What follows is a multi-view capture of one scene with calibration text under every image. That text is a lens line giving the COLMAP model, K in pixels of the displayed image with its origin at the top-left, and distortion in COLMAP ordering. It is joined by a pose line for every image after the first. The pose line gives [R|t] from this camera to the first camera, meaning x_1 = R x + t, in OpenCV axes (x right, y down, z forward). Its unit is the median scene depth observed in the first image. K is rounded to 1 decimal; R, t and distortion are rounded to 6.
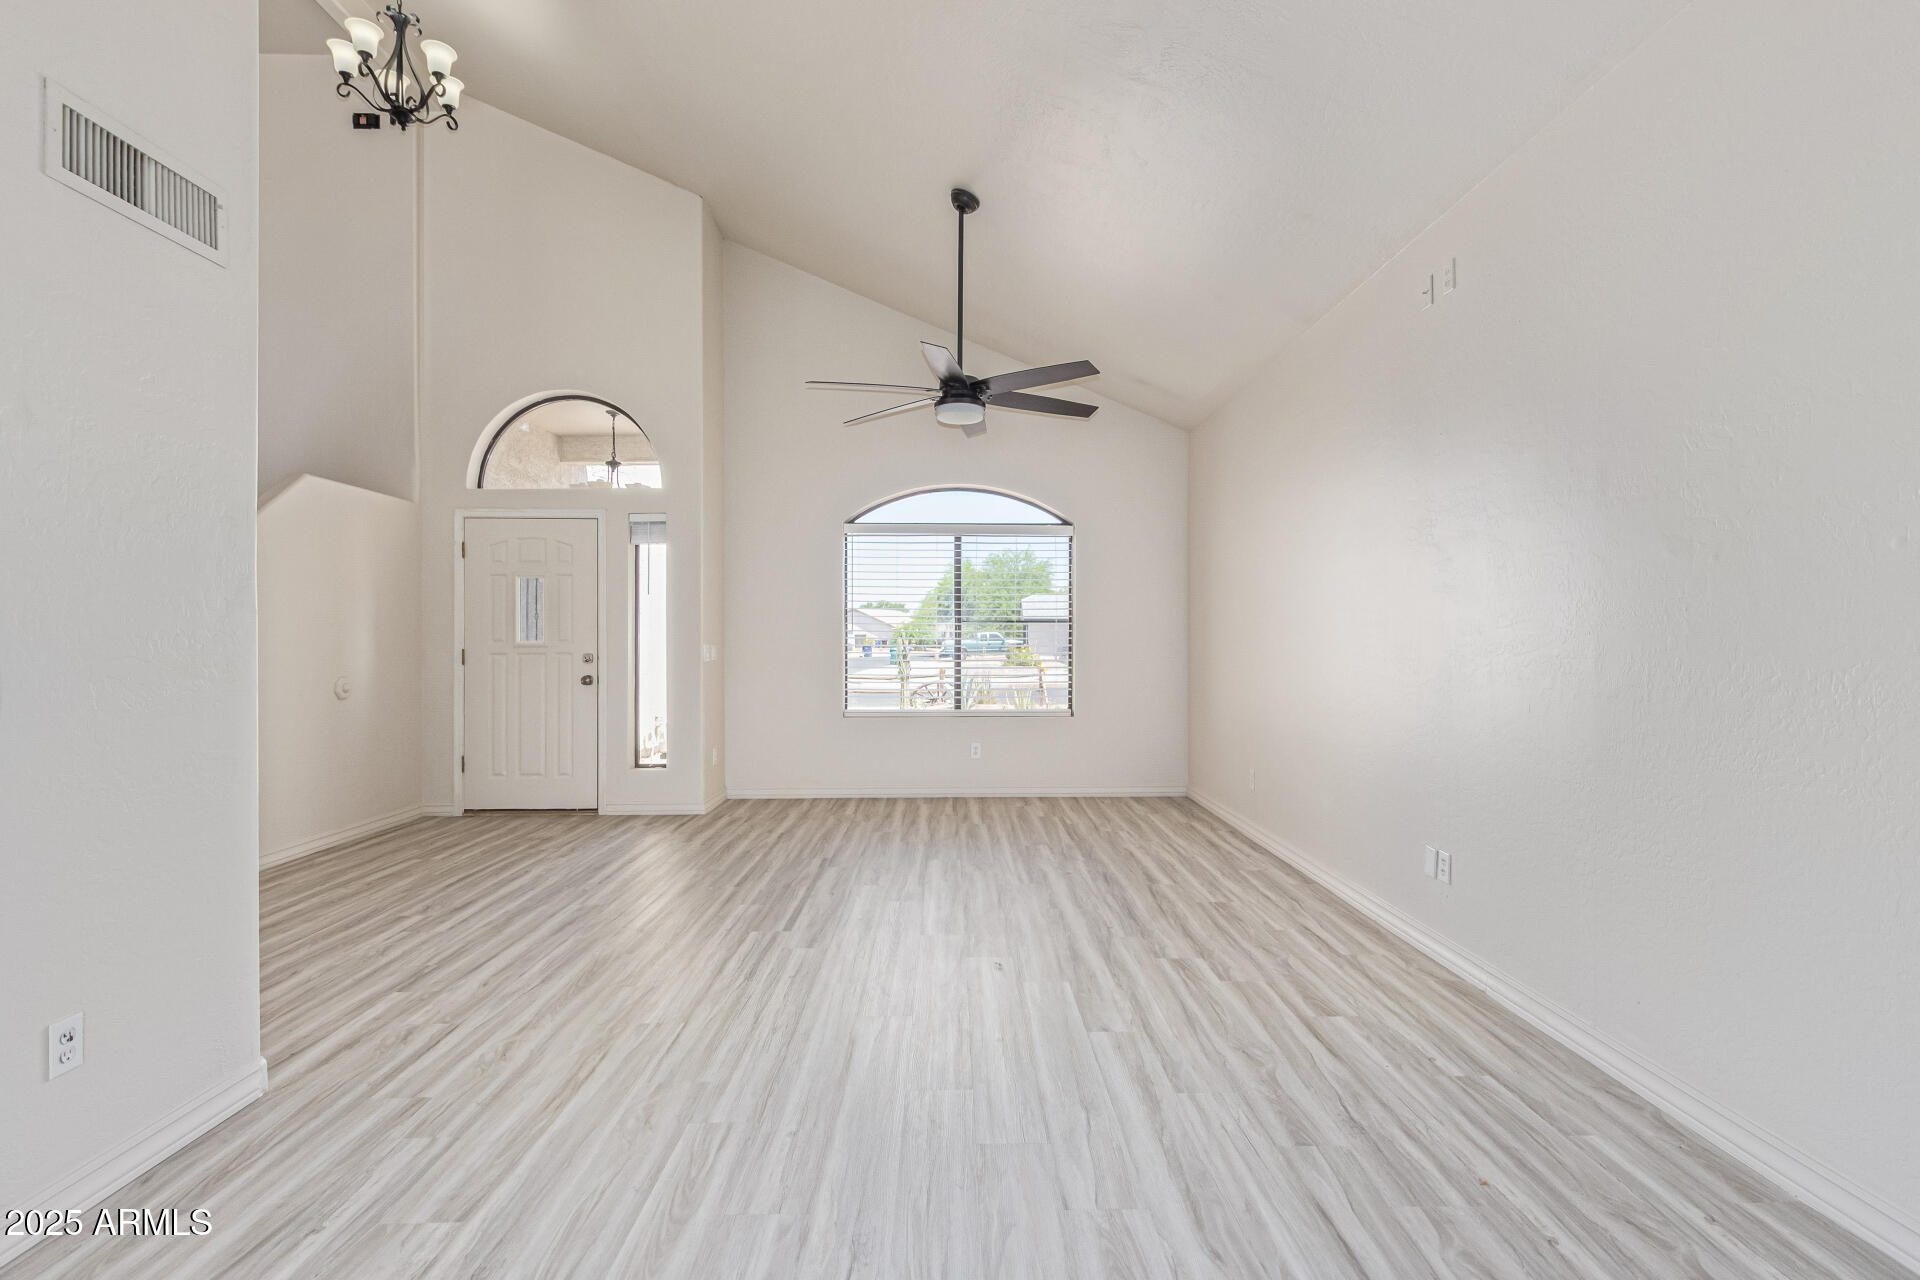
lens RADIAL K [[892.5, 0, 961.1], [0, 892.5, 645.2], [0, 0, 1]] dist [0.003671, -0.000232]
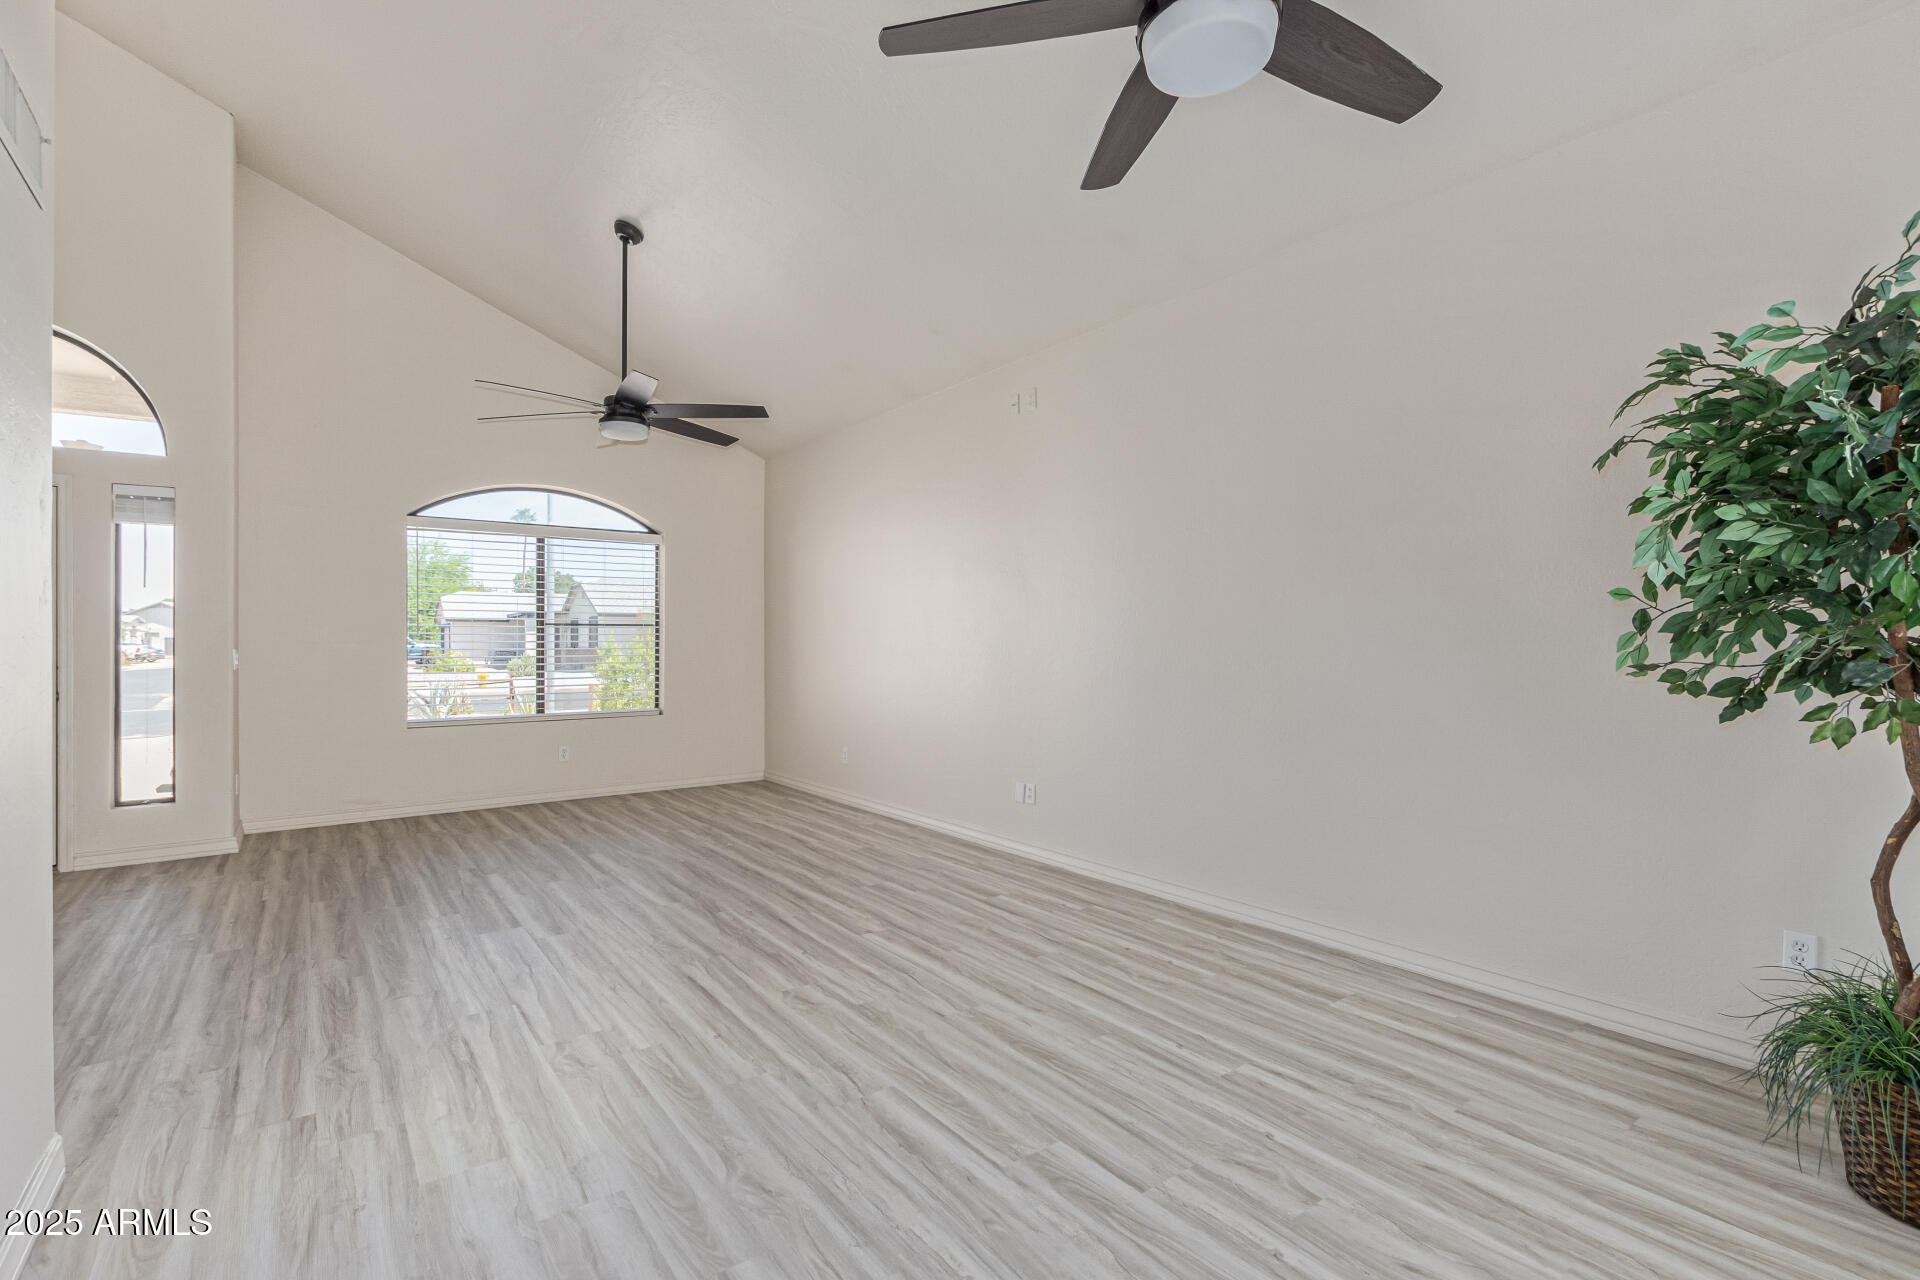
lens RADIAL K [[892.5, 0, 961.1], [0, 892.5, 645.2], [0, 0, 1]] dist [0.003671, -0.000232]
pose [[0.812663, -0.004184, 0.582719, -0.414823], [0.006641, 0.999976, -0.002081, 0.003101], [-0.582696, 0.005560, 0.812671, -0.141233]]
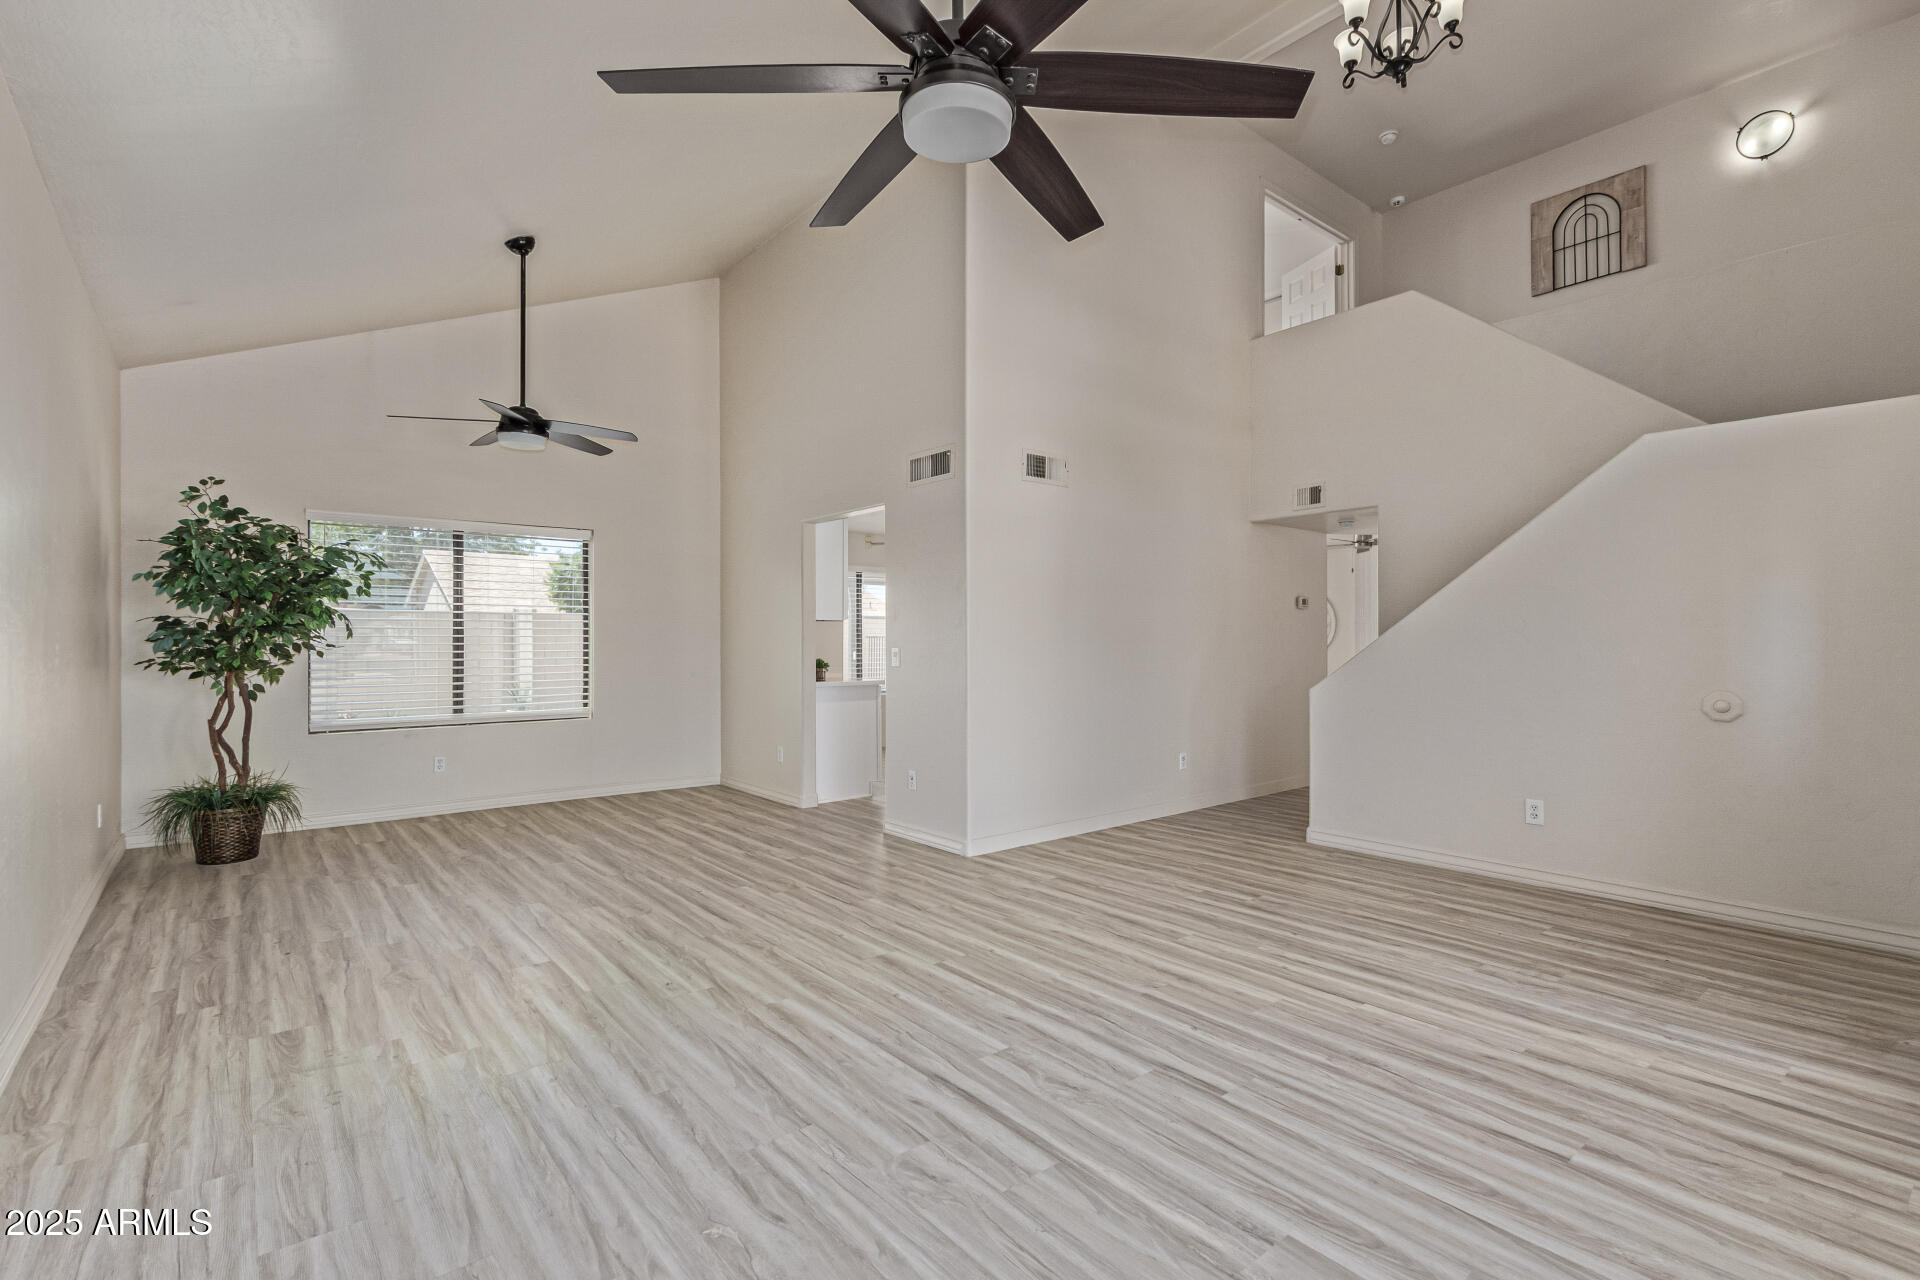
lens RADIAL K [[892.5, 0, 961.1], [0, 892.5, 645.2], [0, 0, 1]] dist [0.003671, -0.000232]
pose [[-0.783117, 0.005099, -0.621854, 0.375335], [0.000994, 0.999975, 0.006948, -0.007382], [0.621874, 0.004823, -0.783103, 1.878261]]
